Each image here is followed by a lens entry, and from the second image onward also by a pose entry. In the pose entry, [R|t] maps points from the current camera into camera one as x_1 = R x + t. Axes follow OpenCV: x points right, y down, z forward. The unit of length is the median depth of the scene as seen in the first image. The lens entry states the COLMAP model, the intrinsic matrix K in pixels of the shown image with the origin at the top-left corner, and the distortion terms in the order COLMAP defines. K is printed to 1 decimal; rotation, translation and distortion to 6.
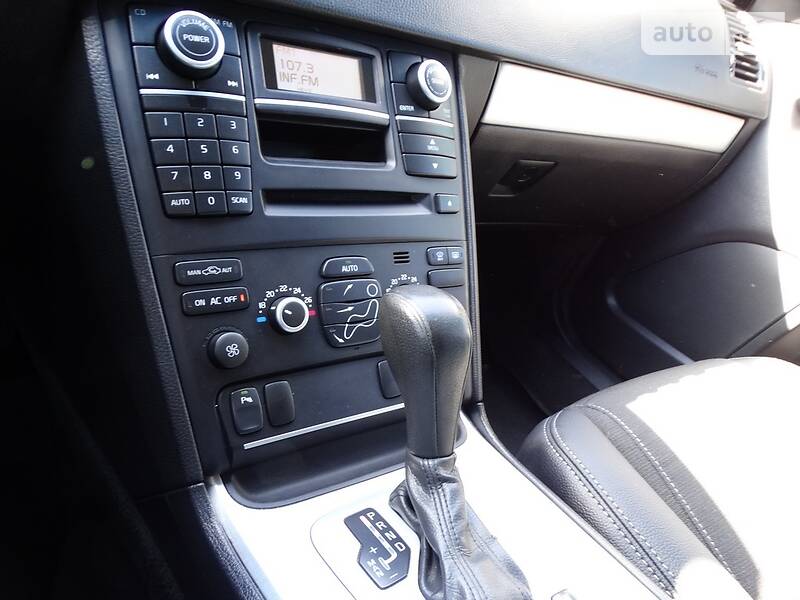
lens RADIAL K [[593.0, 0, 414.6], [0, 593.0, 300.6], [0, 0, 1]] dist [0.002694, 0.019447]
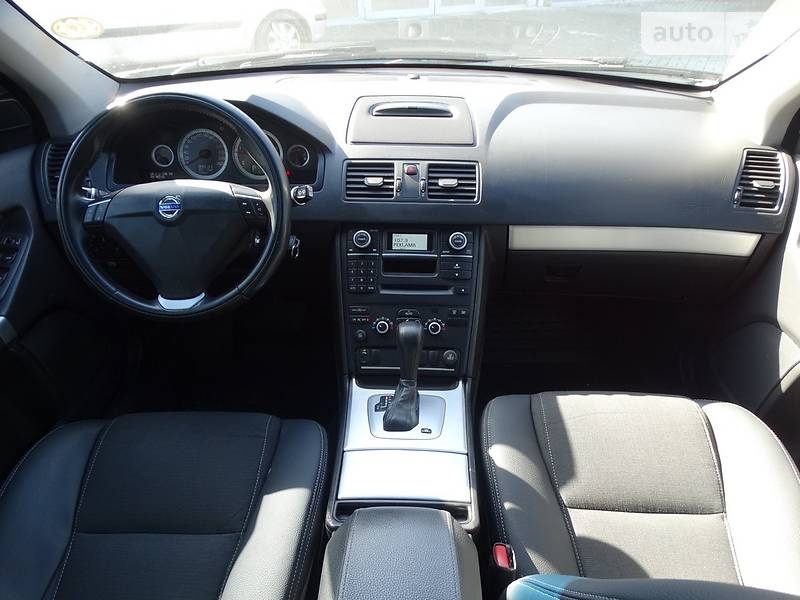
lens RADIAL K [[615.5, 0, 403.7], [0, 615.5, 298.7], [0, 0, 1]] dist [0.015632, 0.001912]
pose [[0.776718, 0.077021, -0.625122, 1.778783], [-0.116423, 0.992949, -0.022315, -0.060839], [0.618996, 0.090111, 0.780208, -1.333653]]
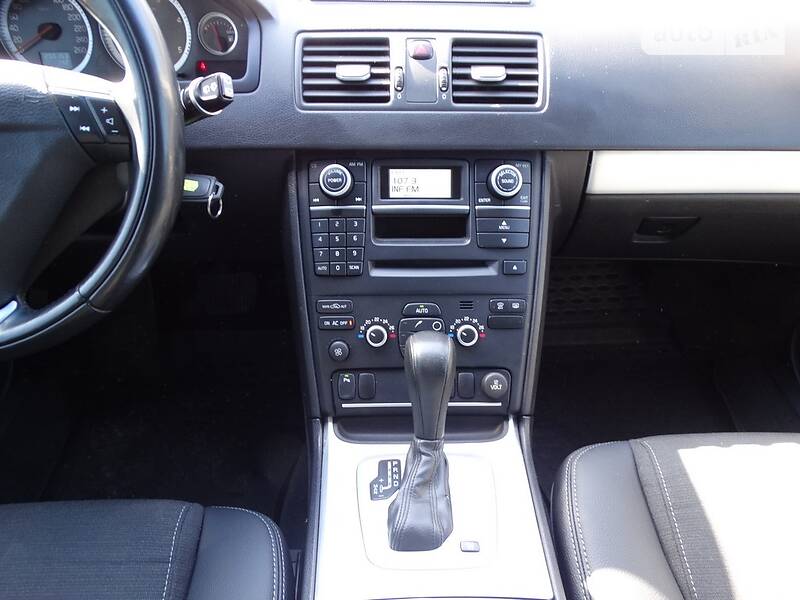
lens RADIAL K [[593.0, 0, 399.5], [0, 593.0, 301.7], [0, 0, 1]] dist [0.002694, 0.019447]
pose [[0.802656, 0.129622, -0.582187, 0.817570], [-0.093684, 0.991382, 0.091567, -0.234662], [0.589039, -0.018955, 0.807882, -0.323446]]
